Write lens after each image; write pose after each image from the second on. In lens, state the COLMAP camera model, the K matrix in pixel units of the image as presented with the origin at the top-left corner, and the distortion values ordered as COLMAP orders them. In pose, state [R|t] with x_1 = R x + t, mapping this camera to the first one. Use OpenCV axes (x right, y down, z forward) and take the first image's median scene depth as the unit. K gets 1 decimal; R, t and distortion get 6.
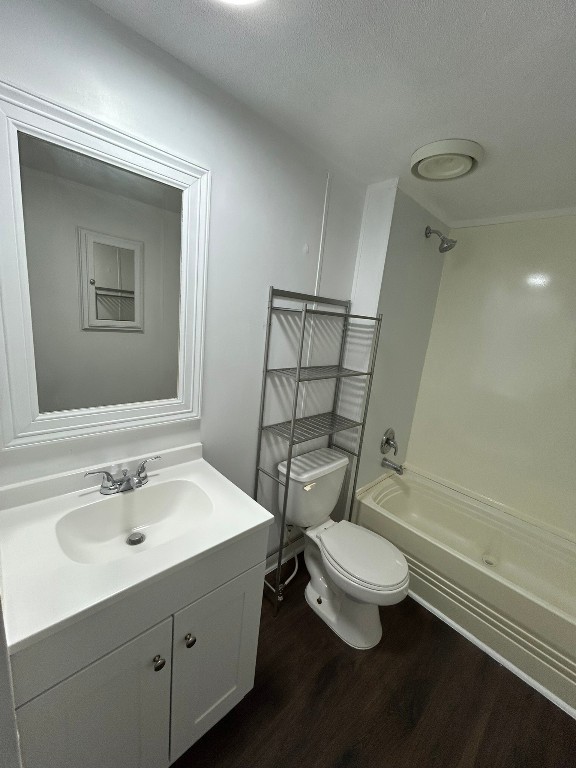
lens RADIAL K [[313.7, 0, 288.0], [0, 313.7, 384.0], [0, 0, 1]] dist [-0.001370, -0.000002]
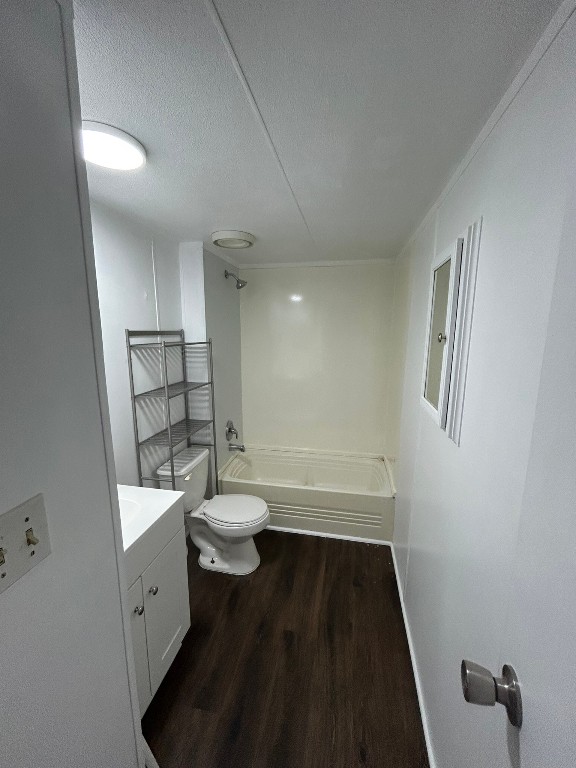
lens RADIAL K [[313.7, 0, 288.0], [0, 313.7, 384.0], [0, 0, 1]] dist [-0.001370, -0.000002]
pose [[0.811234, -0.194051, 0.551583, -0.204661], [0.202534, 0.978182, 0.046257, -0.021697], [-0.548525, 0.074189, 0.832836, -0.287383]]
